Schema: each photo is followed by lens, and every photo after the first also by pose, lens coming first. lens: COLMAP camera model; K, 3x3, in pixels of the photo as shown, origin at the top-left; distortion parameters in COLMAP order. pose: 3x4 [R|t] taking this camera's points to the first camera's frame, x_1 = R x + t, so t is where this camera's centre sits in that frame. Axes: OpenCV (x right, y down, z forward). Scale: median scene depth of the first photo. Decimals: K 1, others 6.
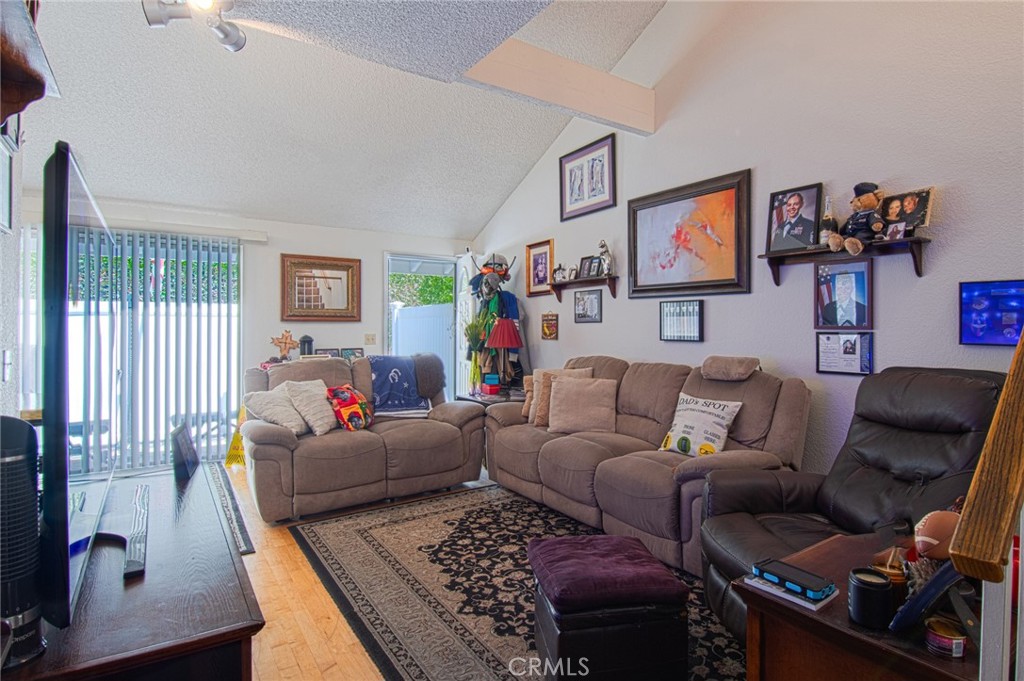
lens RADIAL K [[532.7, 0, 536.6], [0, 532.7, 328.1], [0, 0, 1]] dist [0.002336, 0.000153]
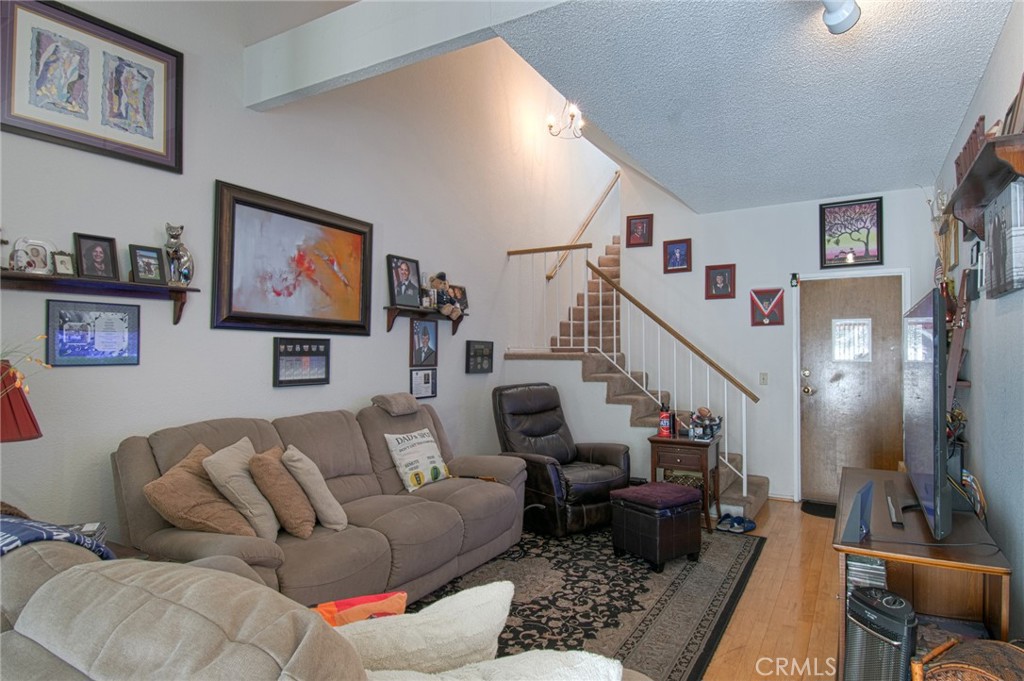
lens RADIAL K [[556.6, 0, 549.6], [0, 556.6, 346.4], [0, 0, 1]] dist [0.045292, -0.044689]
pose [[-0.441642, 0.006336, 0.897169, -0.891769], [-0.004215, 0.999949, -0.009136, -0.039101], [-0.897182, -0.007817, -0.441593, 1.308063]]
